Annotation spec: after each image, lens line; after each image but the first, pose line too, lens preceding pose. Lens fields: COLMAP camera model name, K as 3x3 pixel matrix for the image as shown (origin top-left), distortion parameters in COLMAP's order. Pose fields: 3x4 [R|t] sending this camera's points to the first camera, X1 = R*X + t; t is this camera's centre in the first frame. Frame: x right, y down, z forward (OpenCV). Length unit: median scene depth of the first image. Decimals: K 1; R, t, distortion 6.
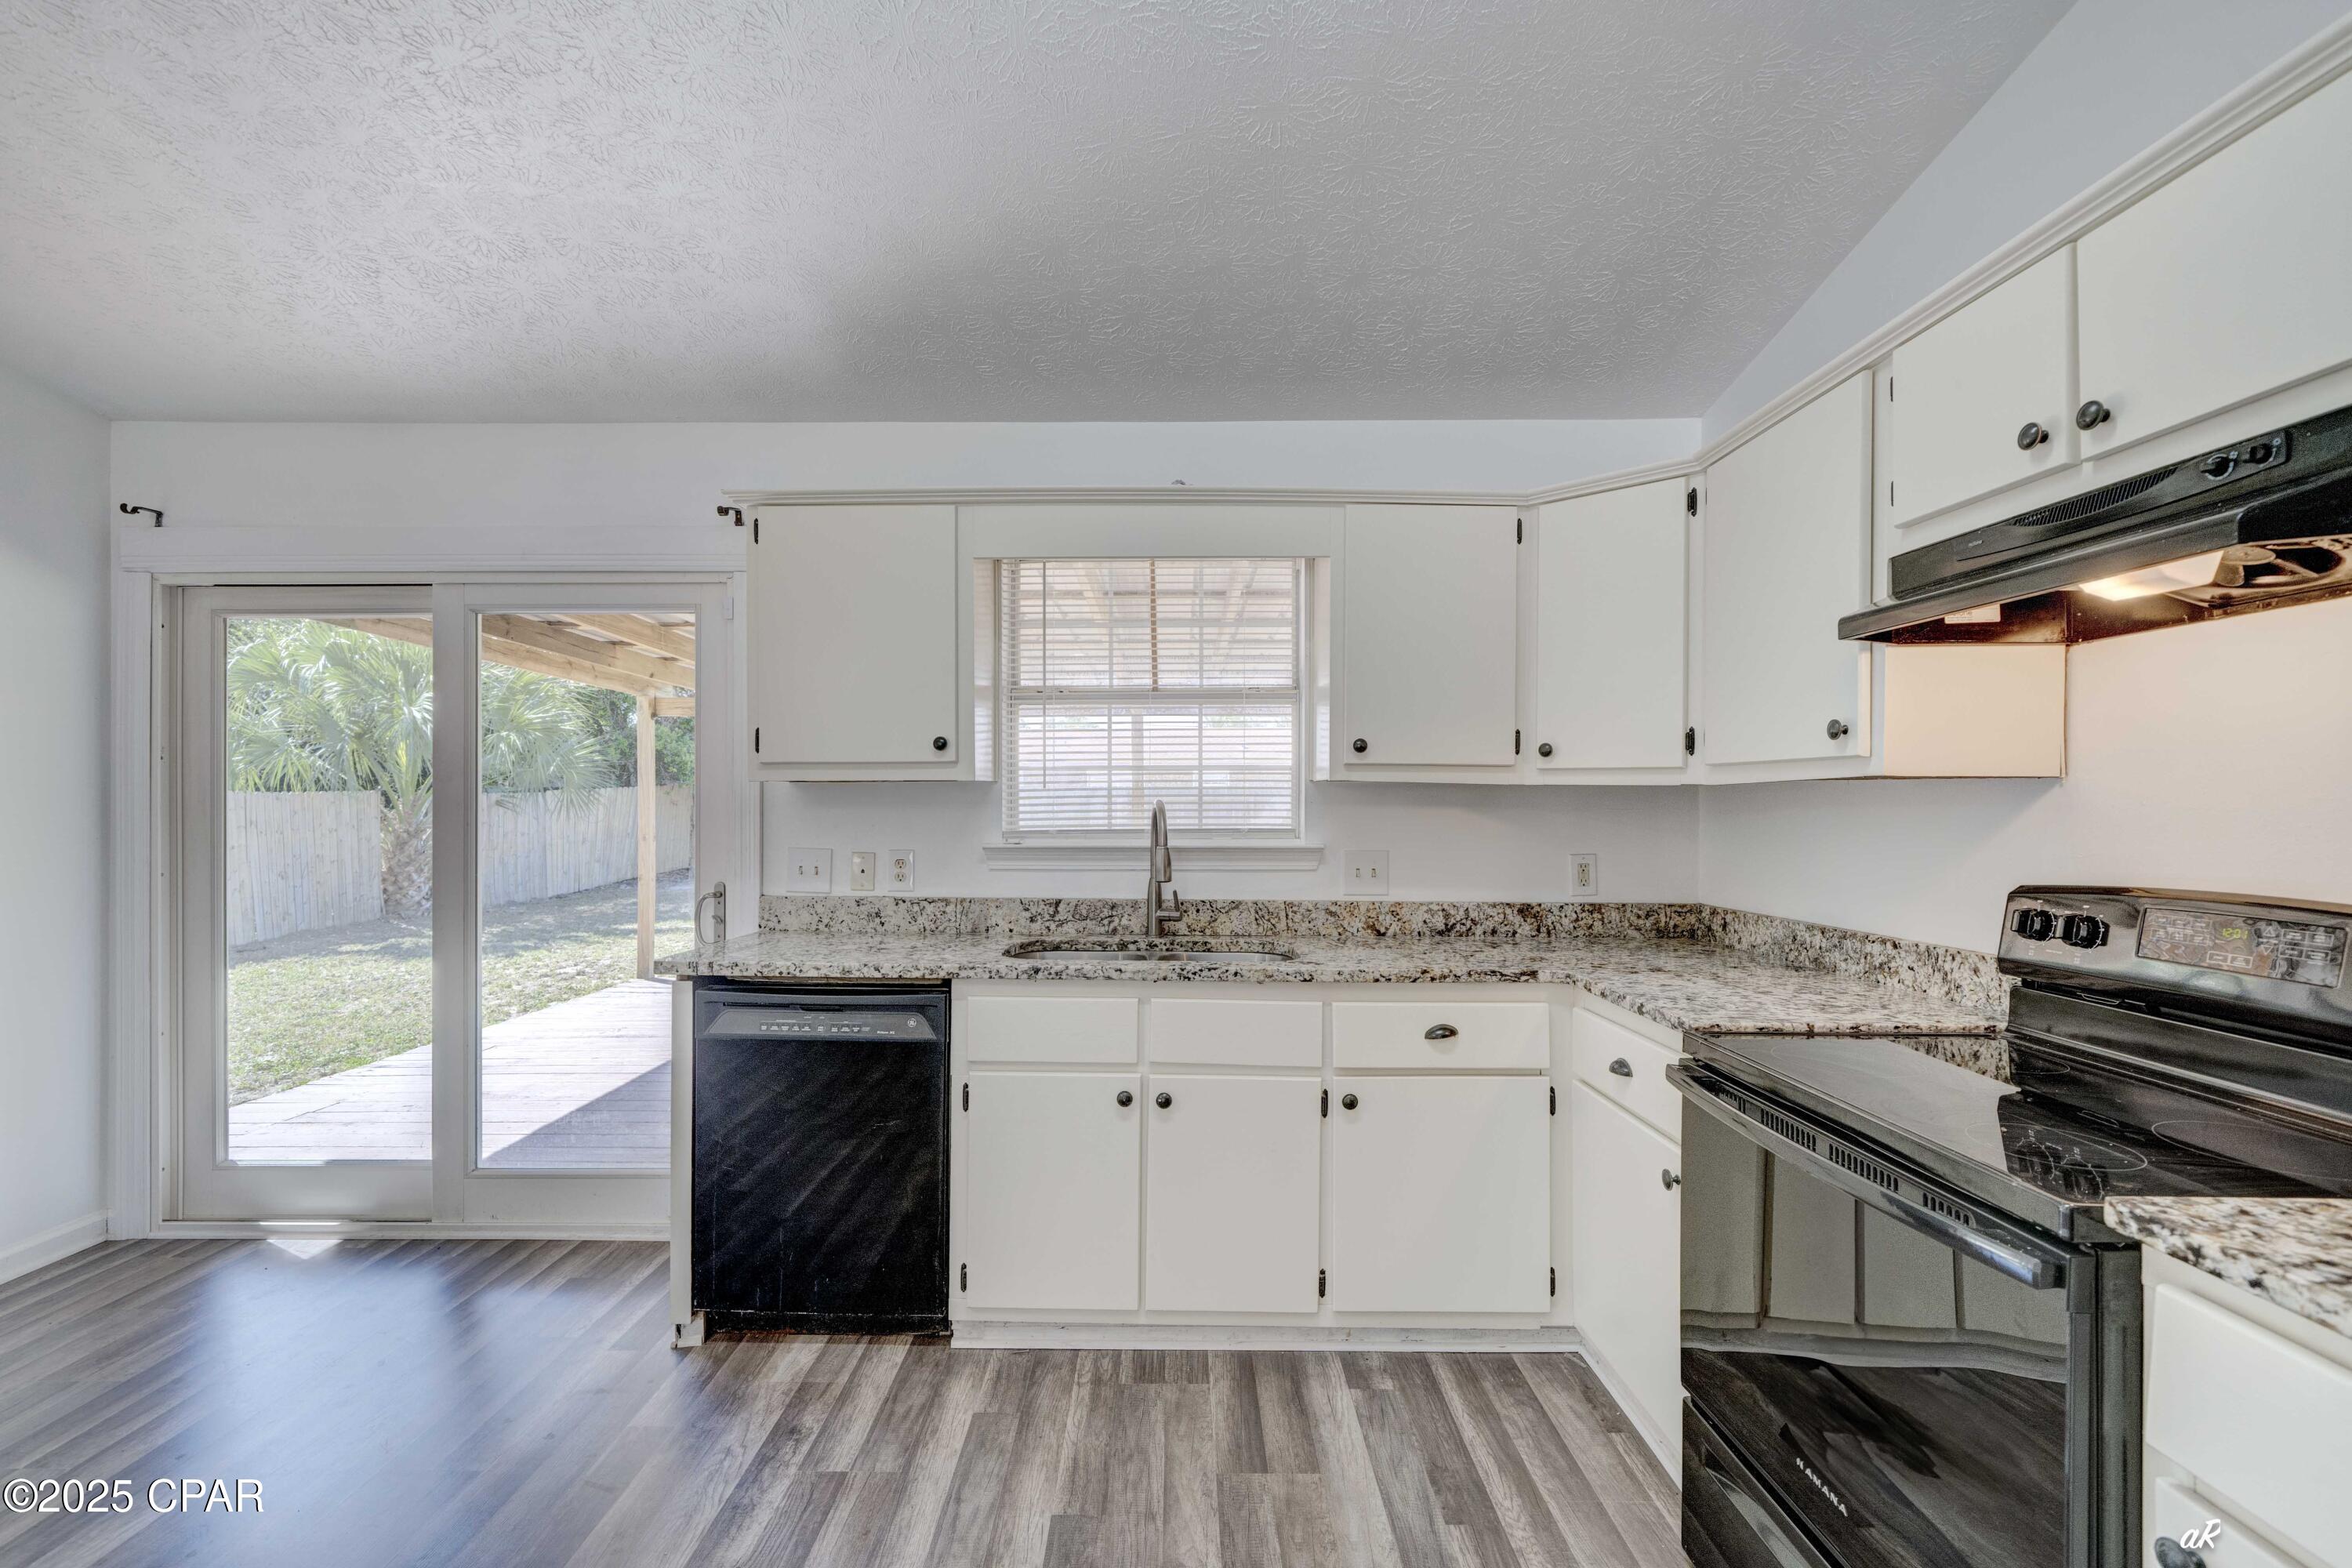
lens RADIAL K [[1108.4, 0, 1170.3], [0, 1108.4, 788.8], [0, 0, 1]] dist [-0.002226, -0.000025]
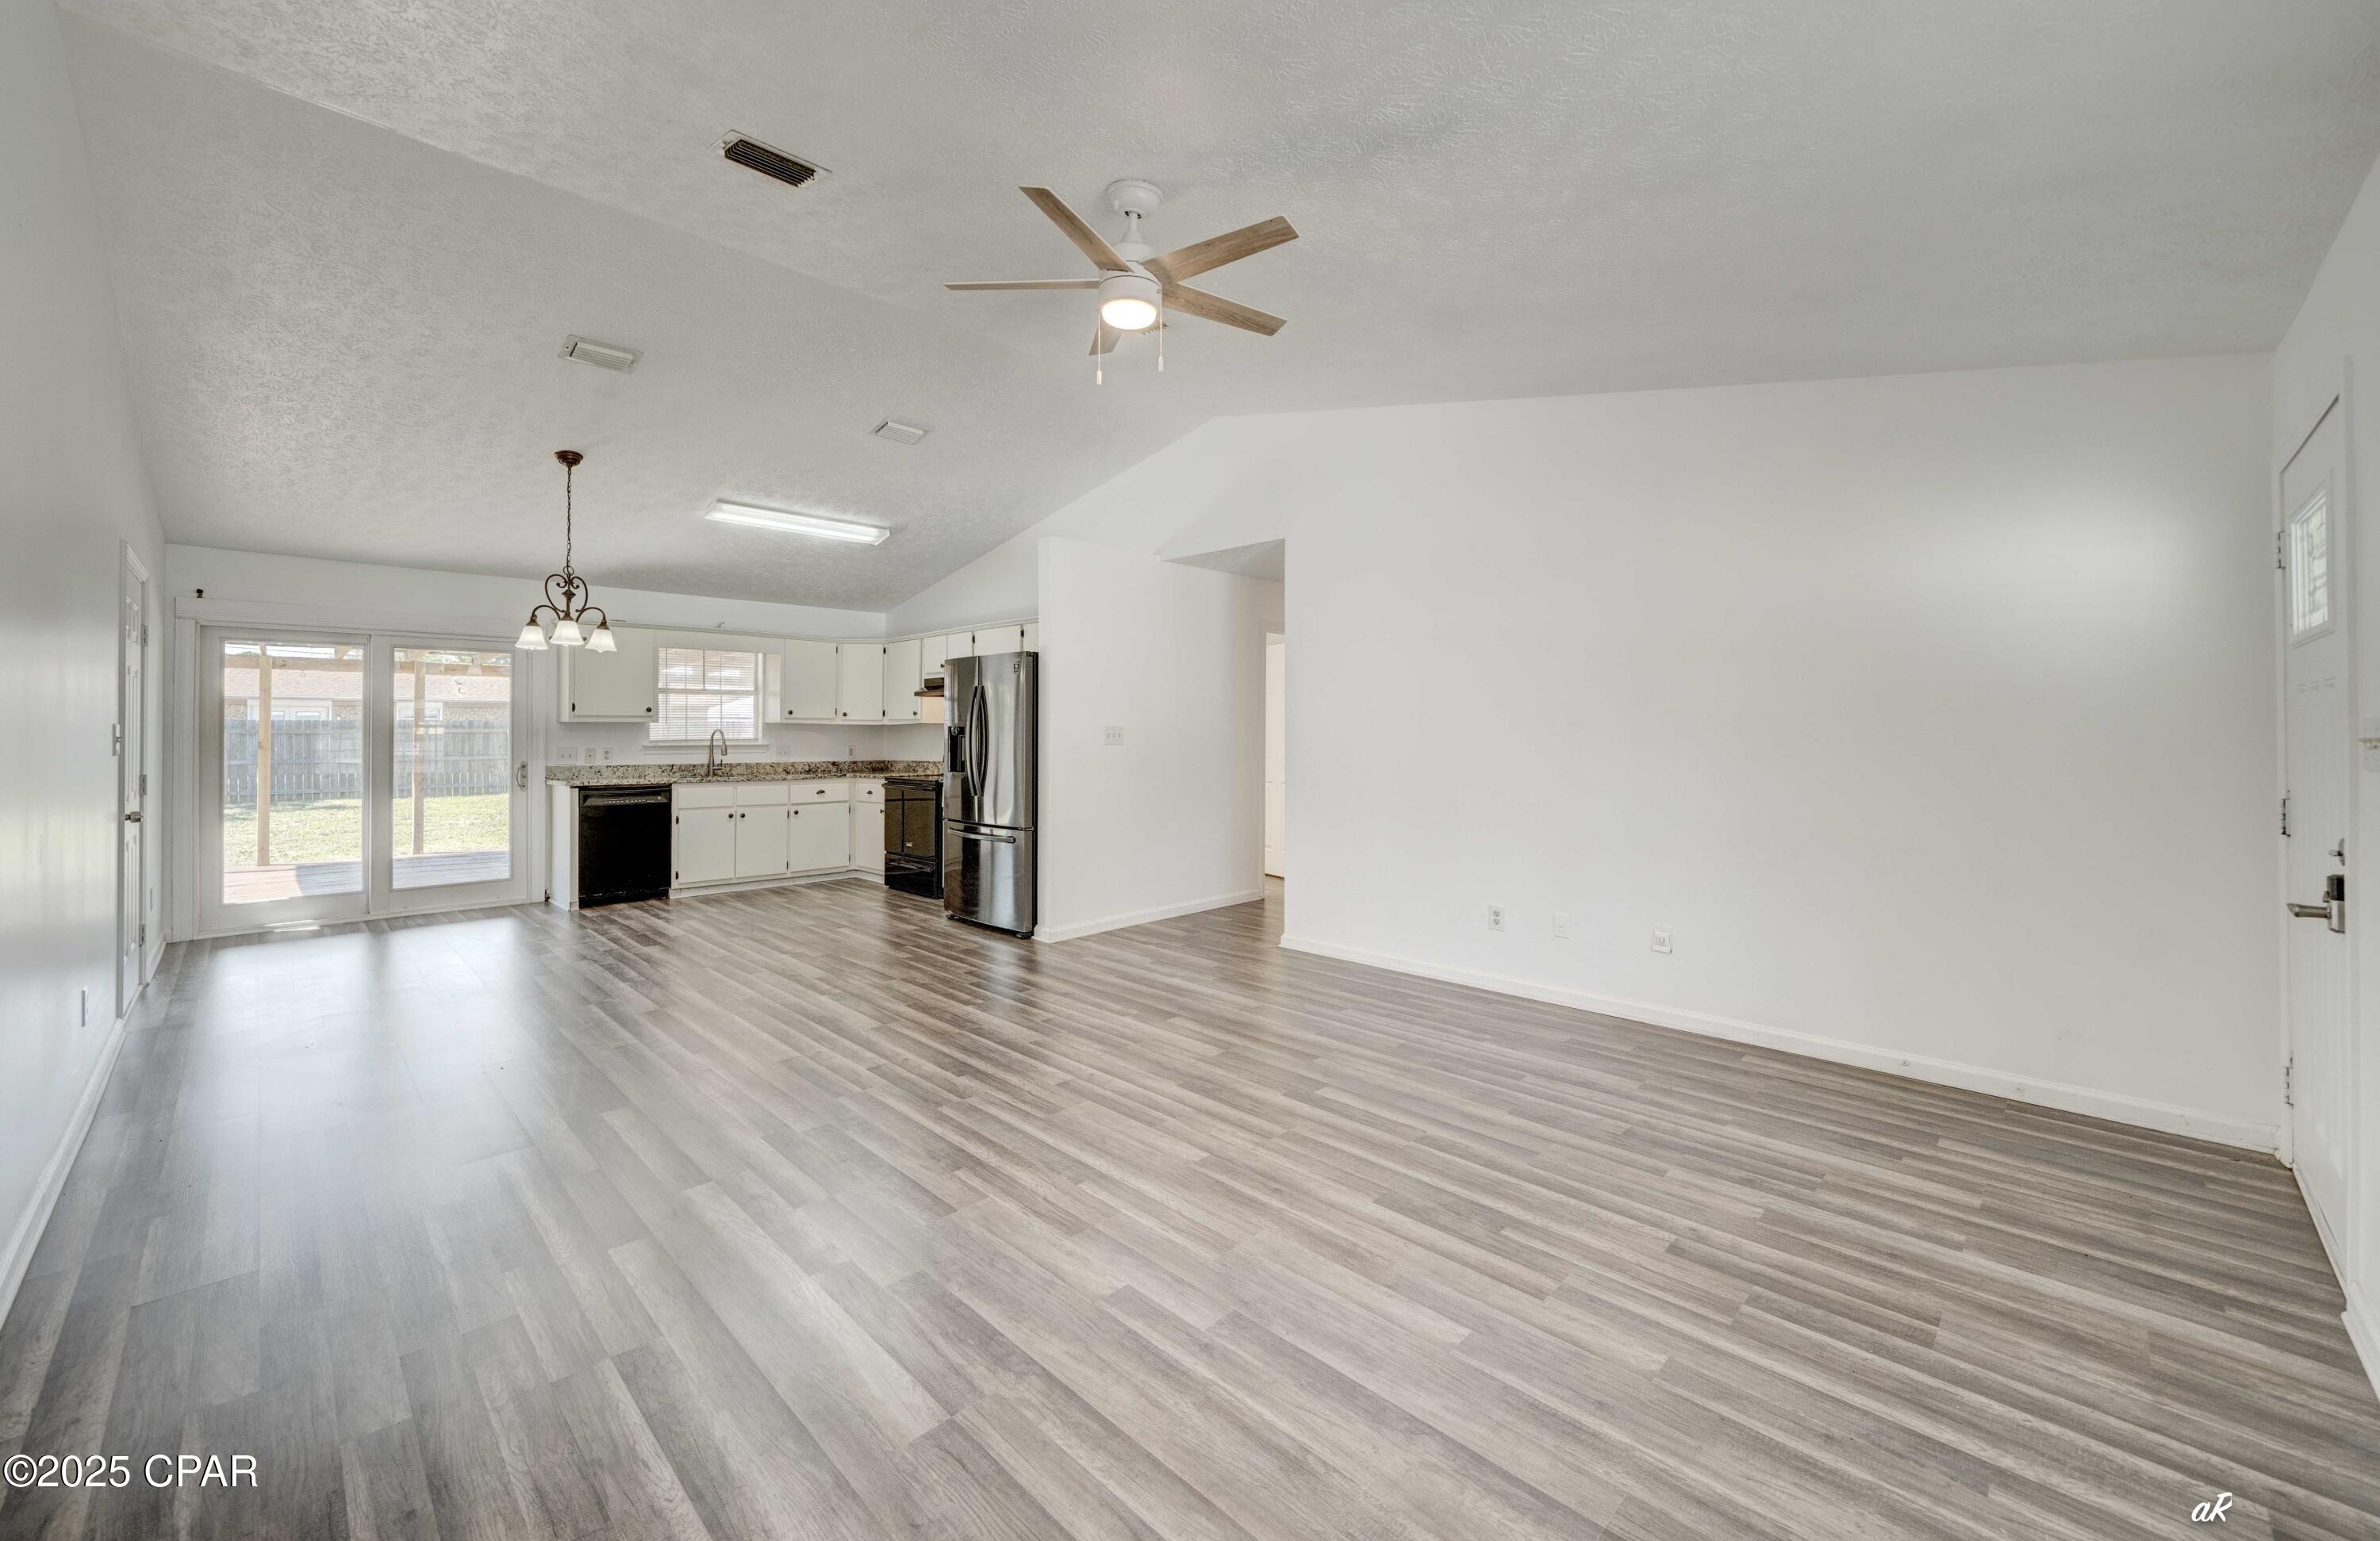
lens RADIAL K [[916.5, 0, 1244.1], [0, 916.5, 729.5], [0, 0, 1]] dist [0.001407, 0.000398]
pose [[0.651319, 0.002710, 0.758800, -1.131429], [-0.004413, 0.999990, 0.000216, 0.004853], [-0.758792, -0.003489, 0.651324, -1.999239]]
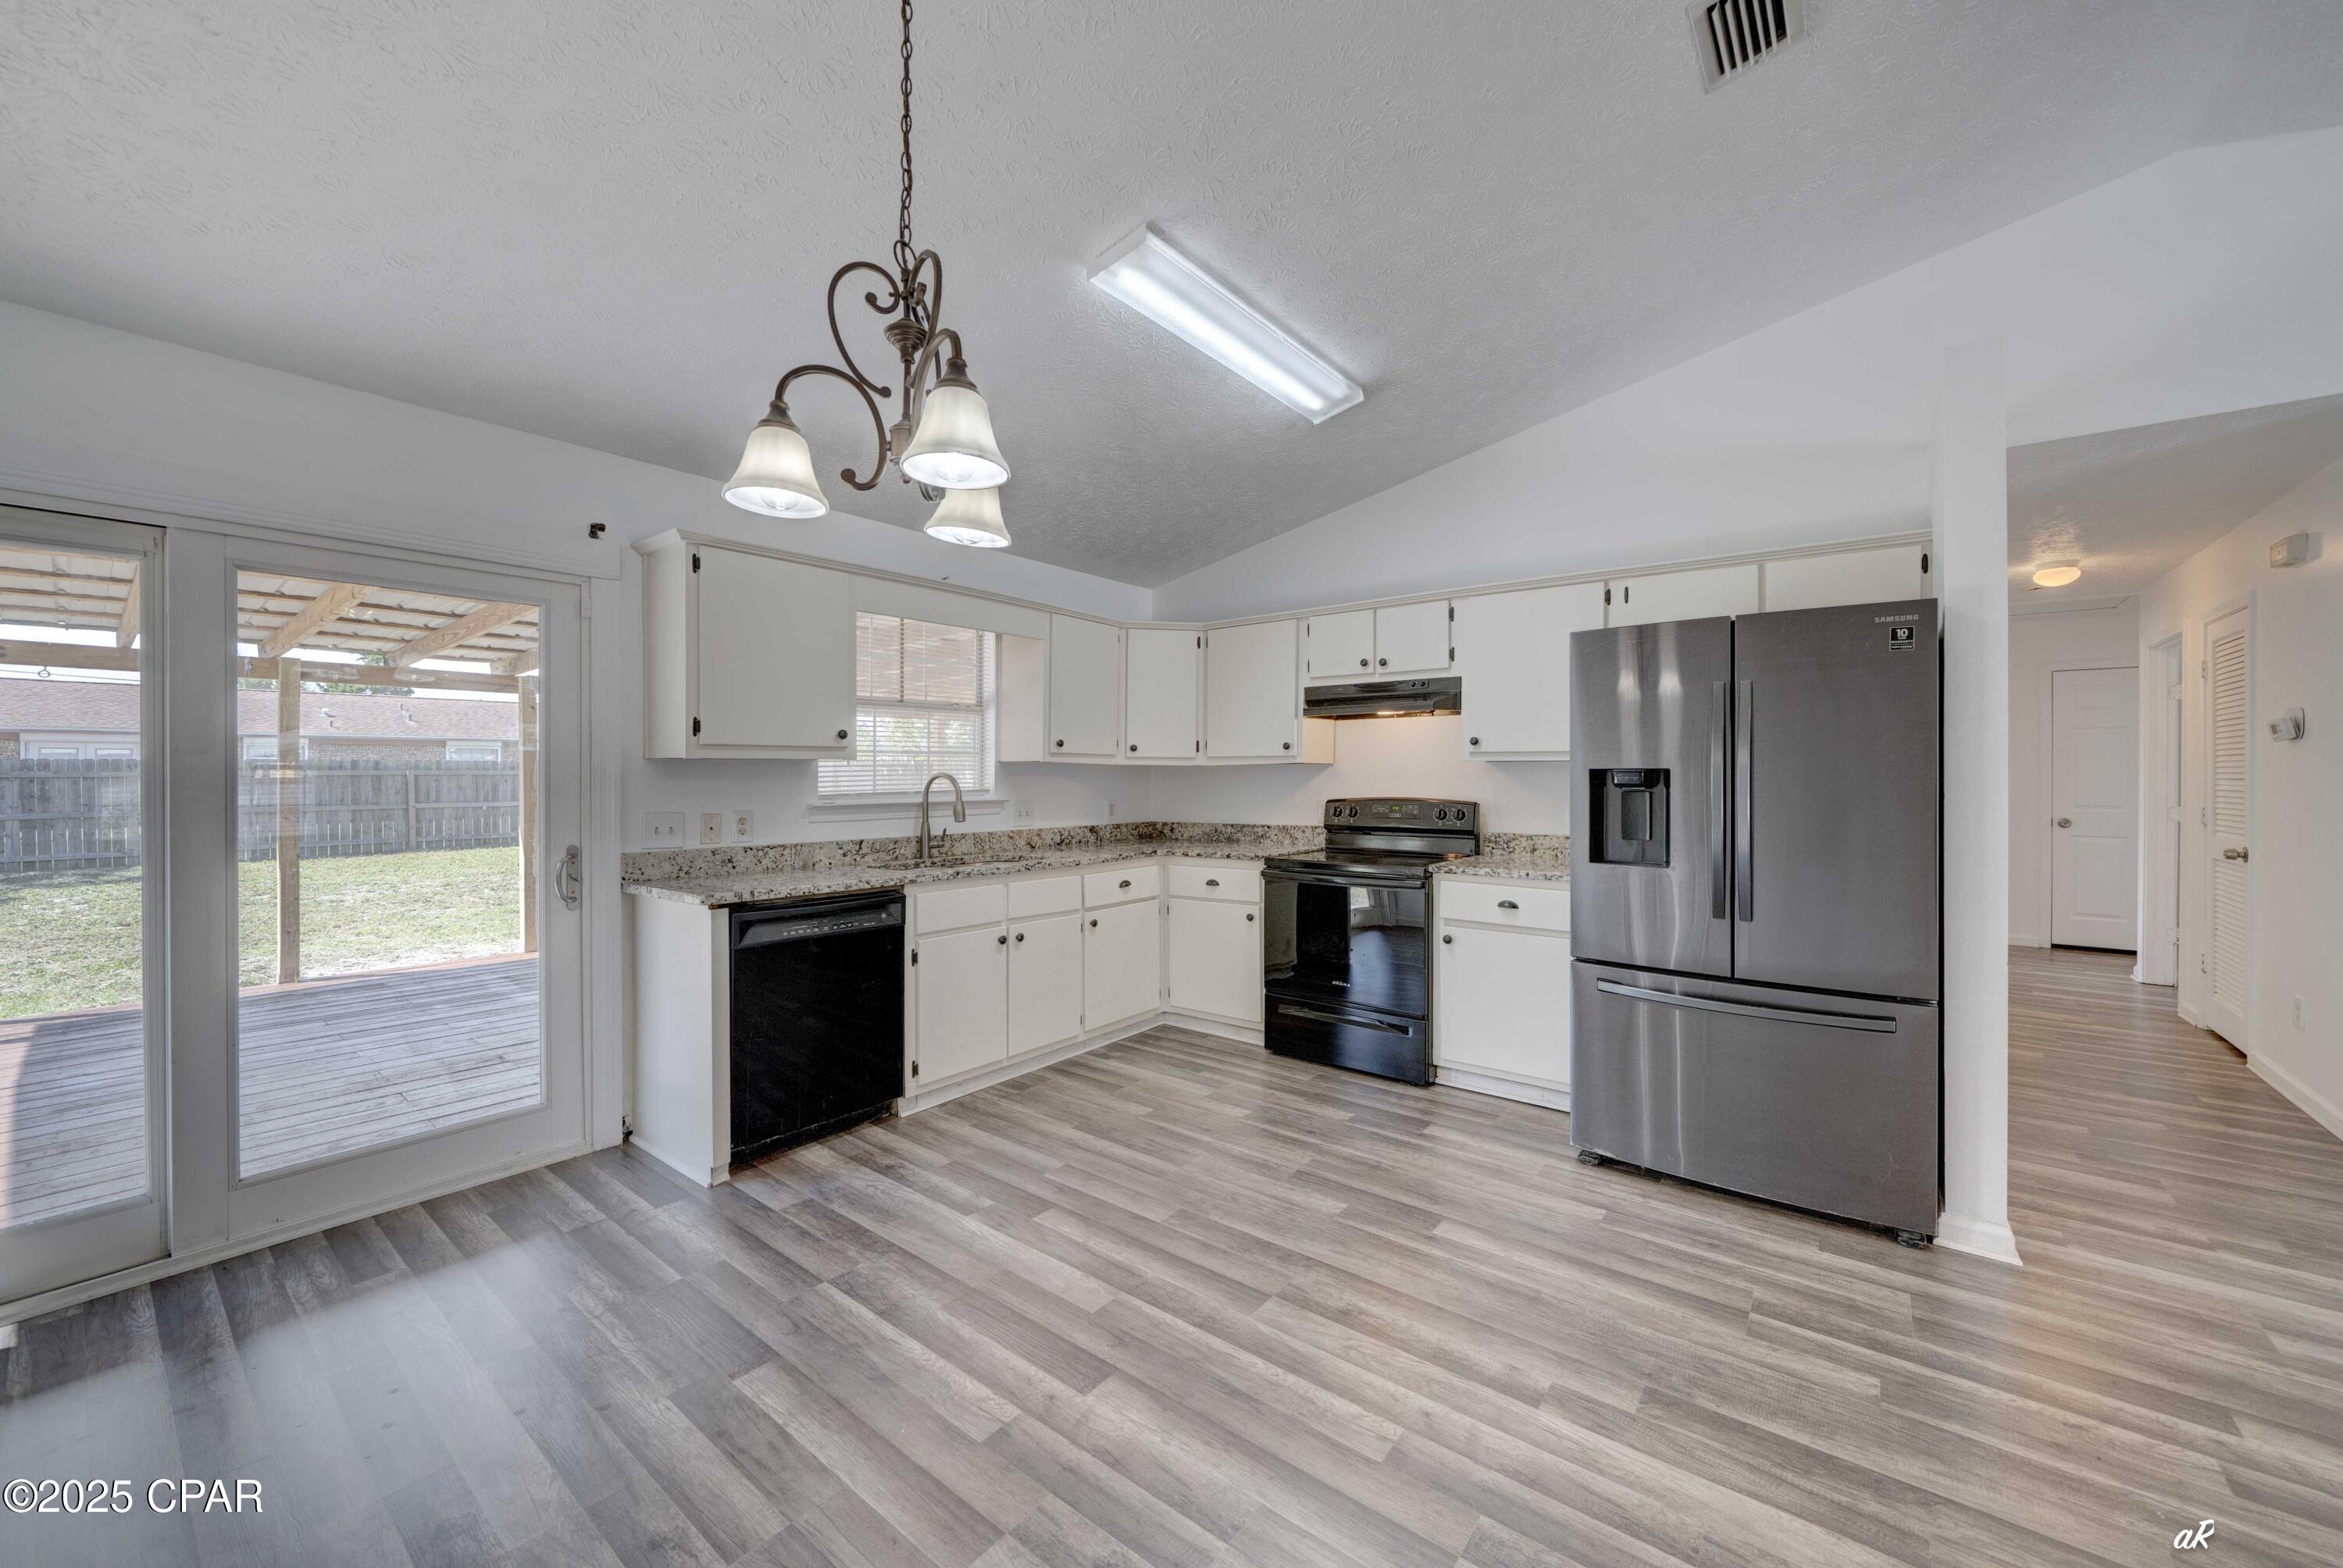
lens RADIAL K [[850.6, 0, 1313.7], [0, 850.6, 769.6], [0, 0, 1]] dist [-0.007347, 0.000242]
pose [[0.523801, 0.002284, 0.851837, -0.916110], [-0.005028, 0.999987, 0.000410, 0.002577], [-0.851826, -0.004498, 0.523806, -0.134609]]
